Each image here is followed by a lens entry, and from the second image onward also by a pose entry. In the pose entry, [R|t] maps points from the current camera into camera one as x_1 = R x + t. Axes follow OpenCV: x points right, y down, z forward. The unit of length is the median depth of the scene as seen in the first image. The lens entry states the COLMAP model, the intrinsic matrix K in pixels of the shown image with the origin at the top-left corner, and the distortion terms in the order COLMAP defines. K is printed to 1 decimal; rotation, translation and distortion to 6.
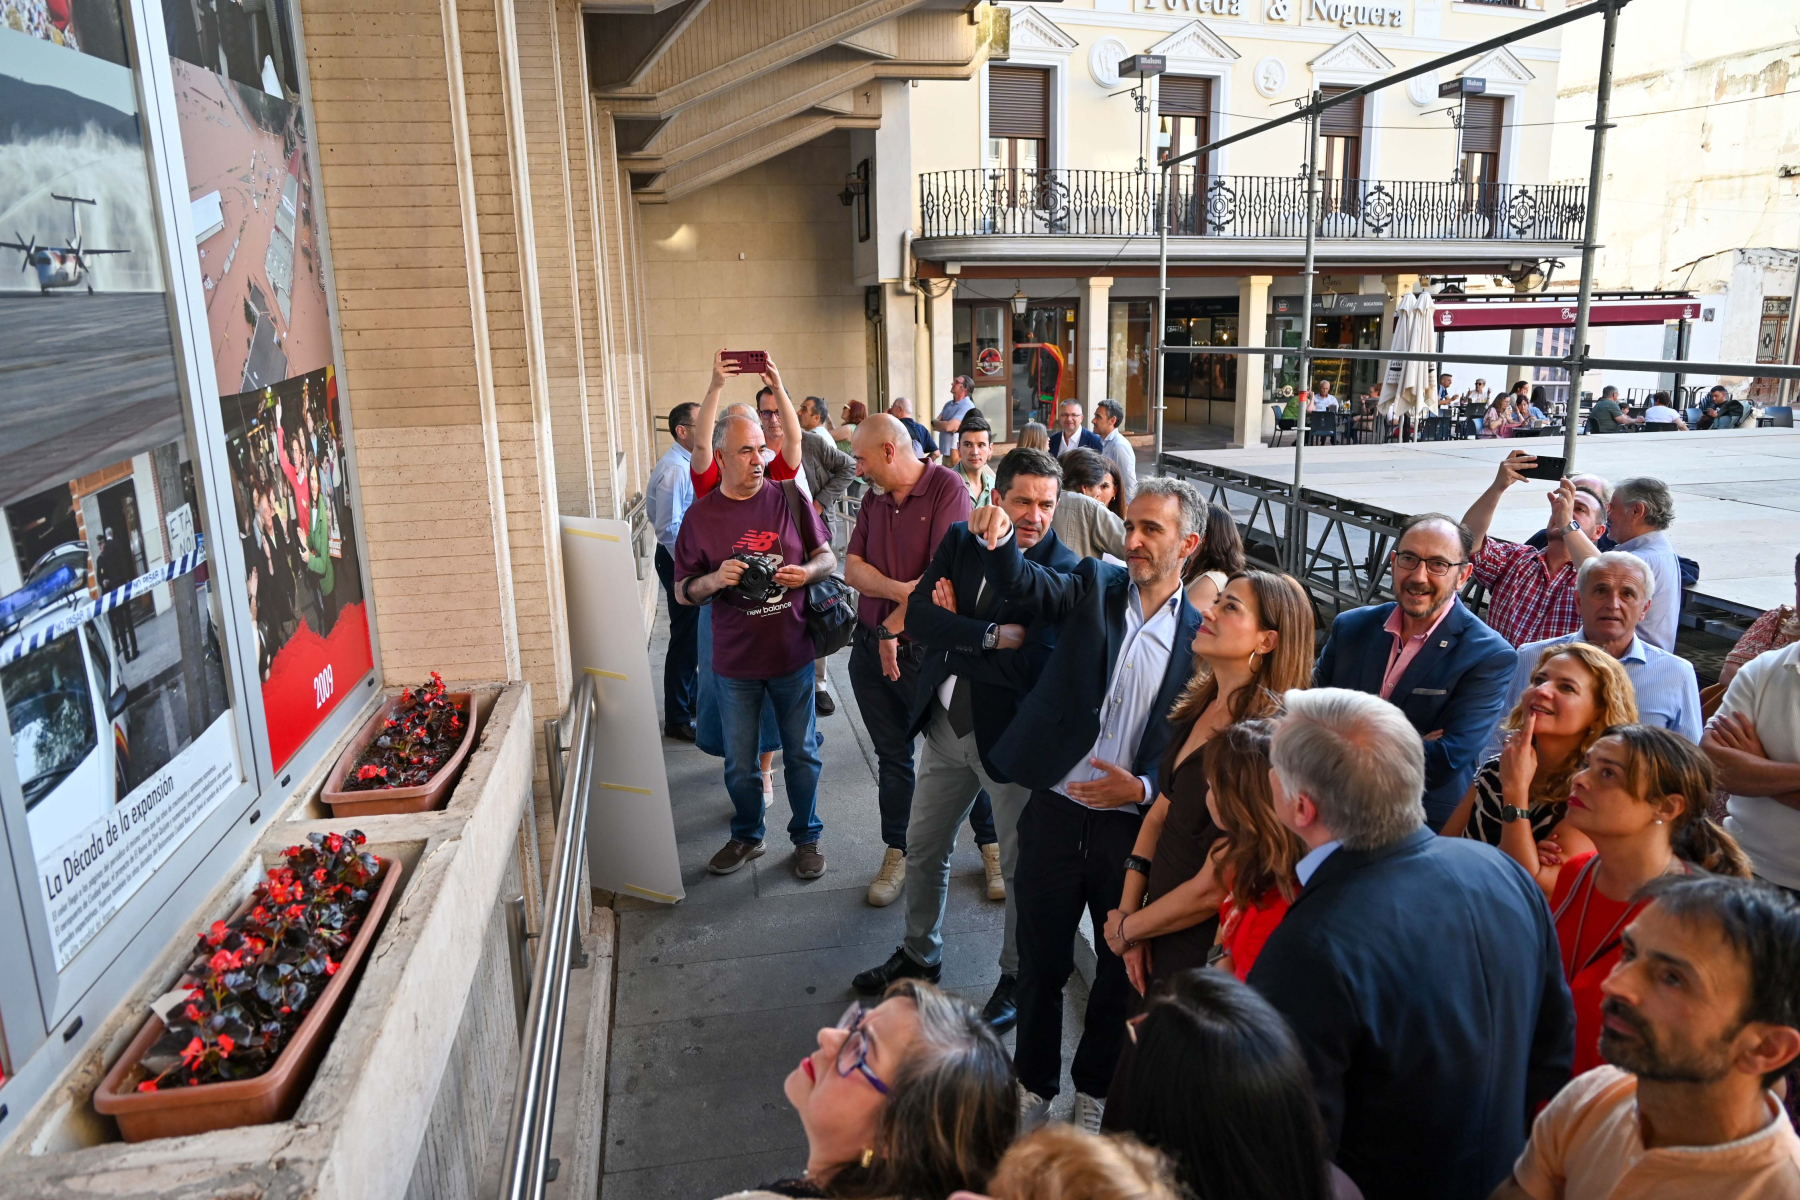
lens RADIAL K [[1217.6, 0, 903.6], [0, 1217.6, 600.6], [0, 0, 1]] dist [-0.002545, 0.004374]
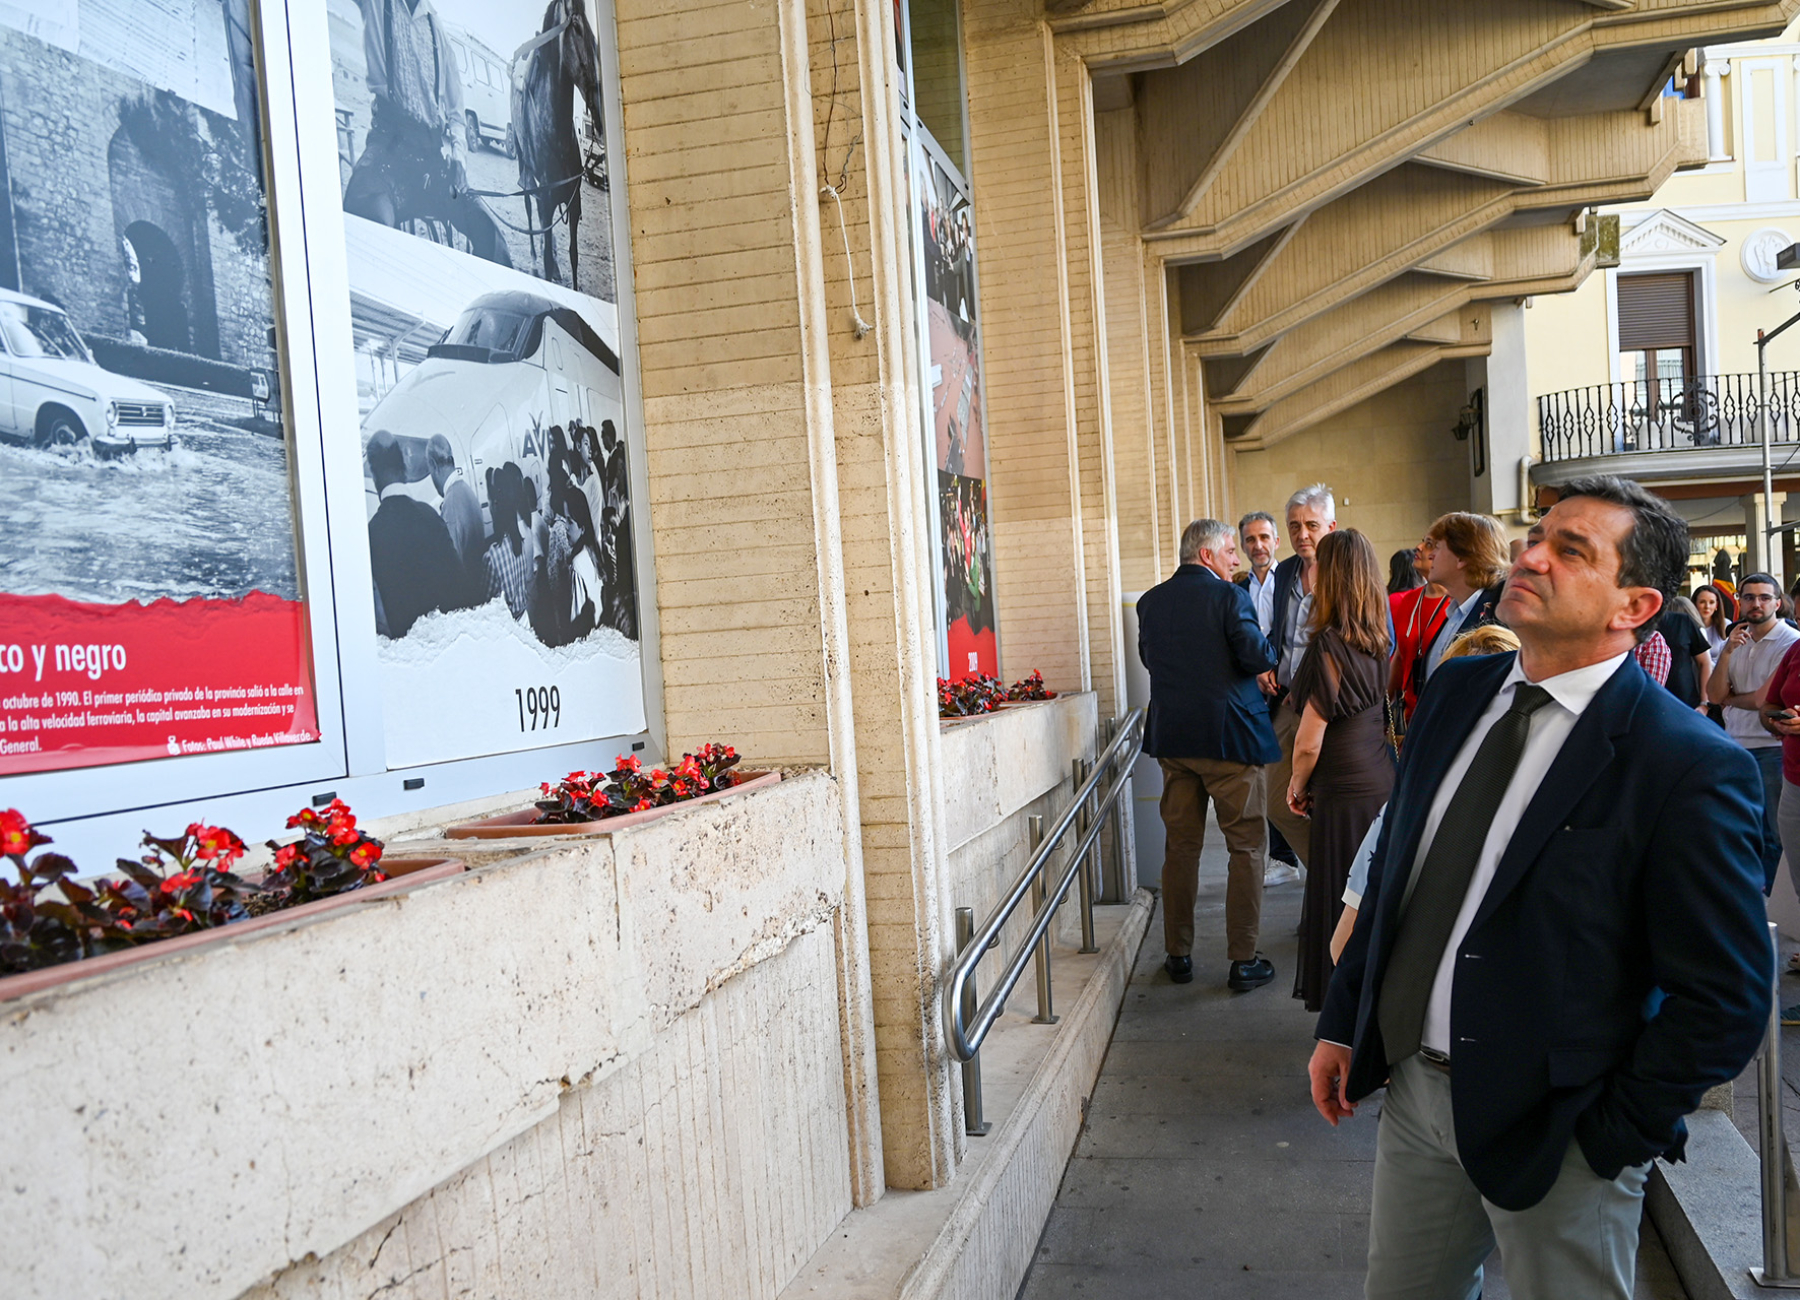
lens RADIAL K [[1480.2, 0, 988.1], [0, 1480.2, 712.5], [0, 0, 1]] dist [-0.001646, 0.005118]
pose [[0.923683, -0.016751, -0.382791, 0.274709], [-0.046834, 0.986617, -0.156185, 0.410534], [0.380284, 0.162194, 0.910537, -0.720403]]
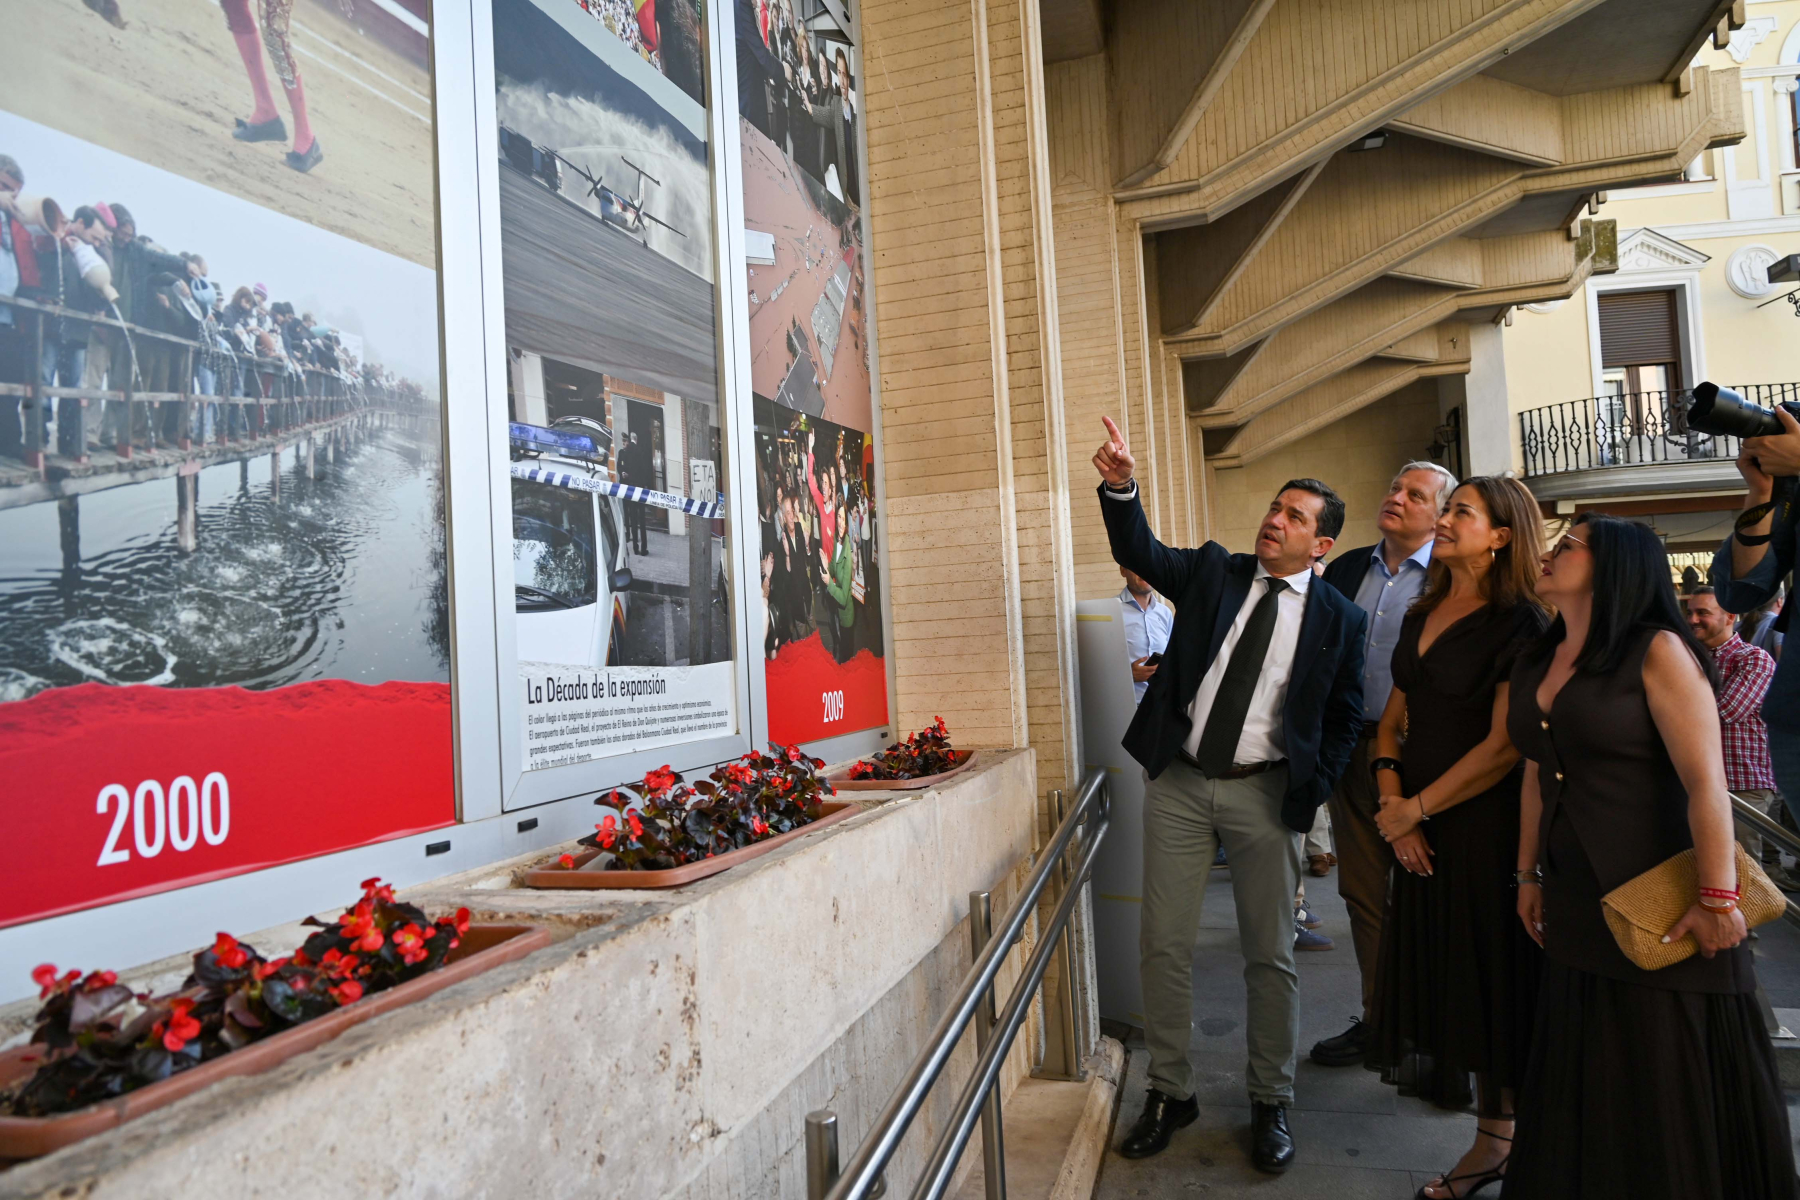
lens RADIAL K [[1217.6, 0, 900.9], [0, 1217.6, 606.4], [0, 0, 1]] dist [-0.002545, 0.004374]
pose [[0.889938, -0.043318, -0.454019, 0.045205], [-0.069954, 0.970735, -0.229738, 0.204673], [0.450684, 0.236213, 0.860864, 0.105624]]
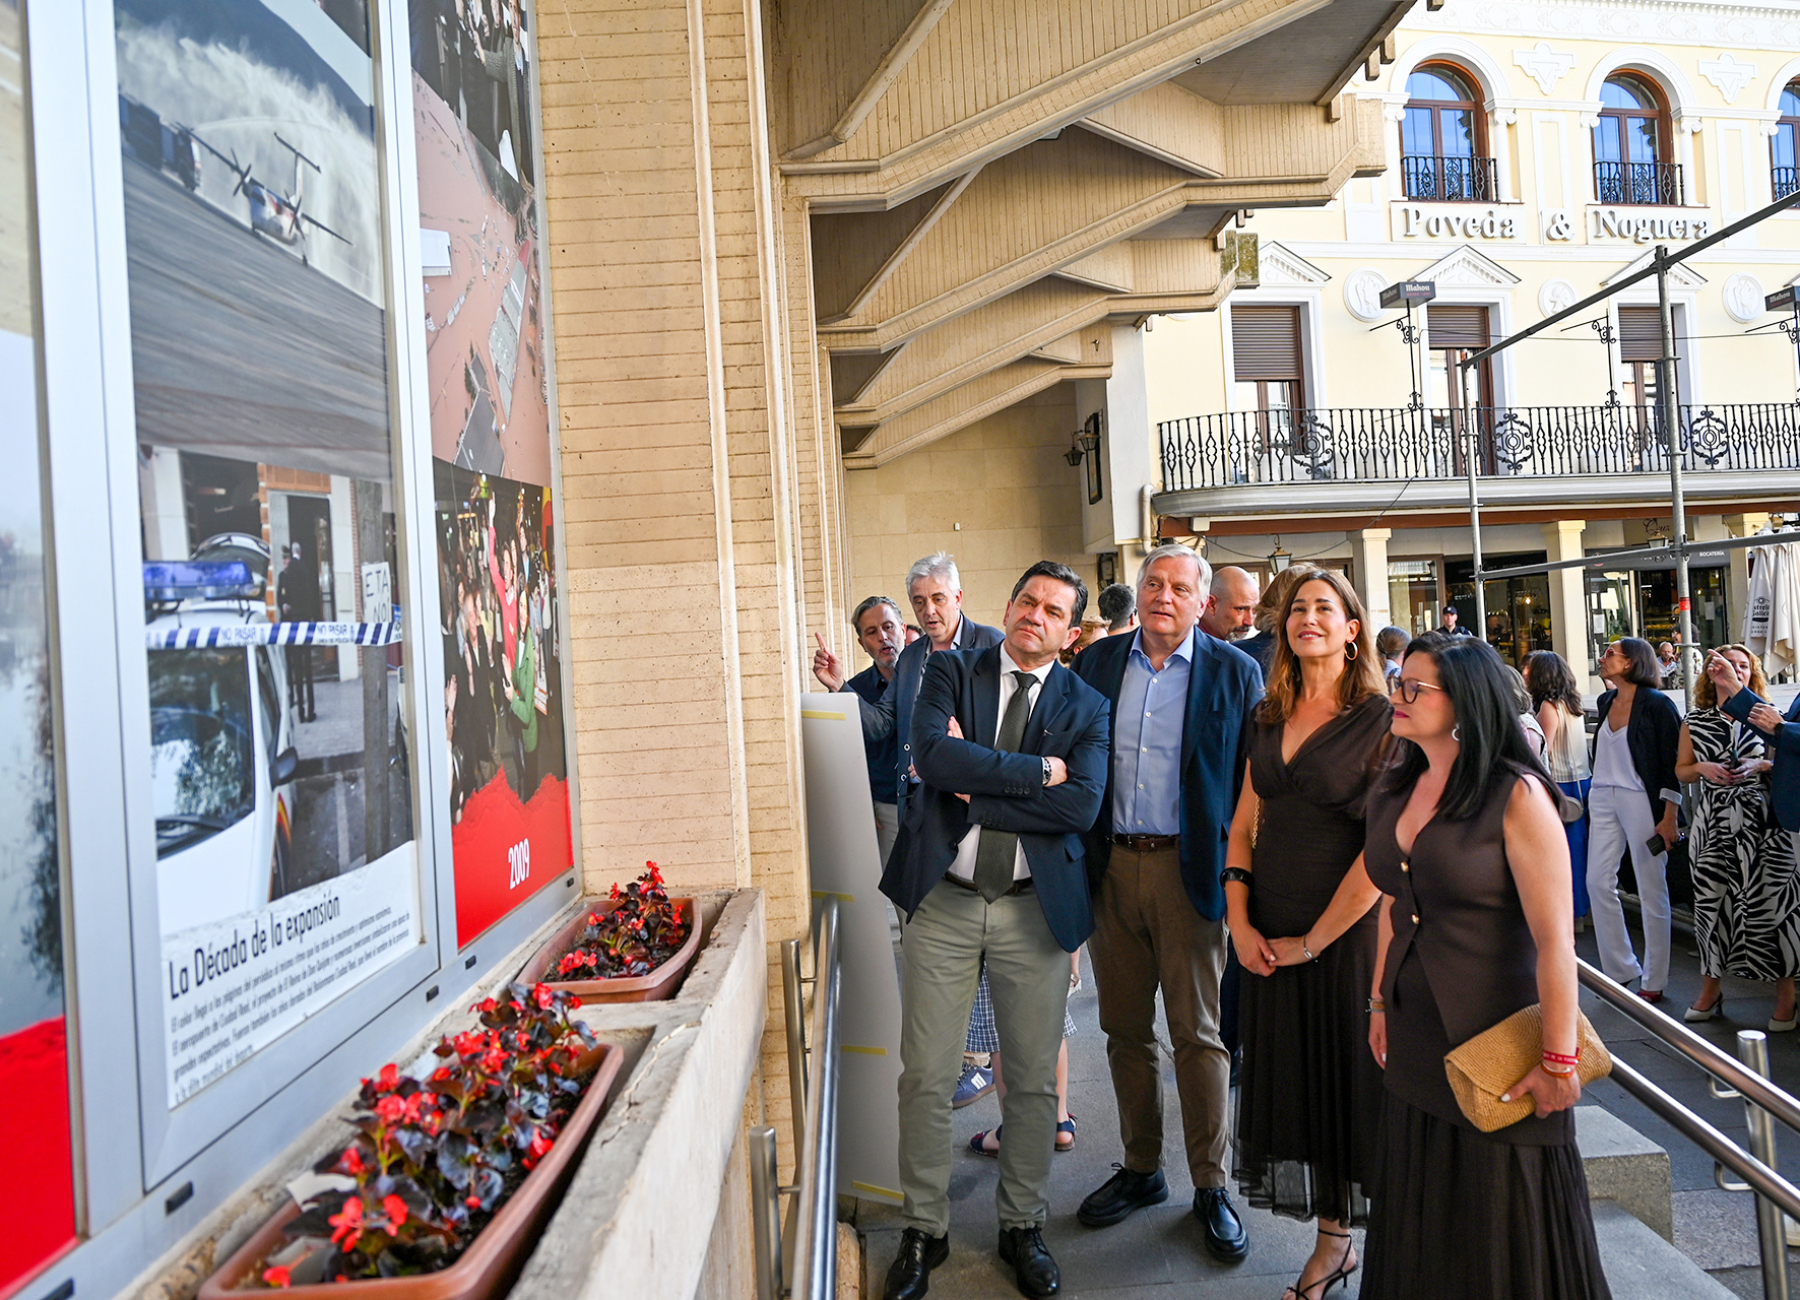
lens RADIAL K [[1410.1, 0, 946.8], [0, 1410.1, 618.7], [0, 0, 1]] dist [-0.003813, 0.010376]
pose [[0.991472, -0.036649, -0.125064, -0.080982], [0.006830, 0.972938, -0.230965, 0.118127], [0.130144, 0.228141, 0.964891, 0.122072]]
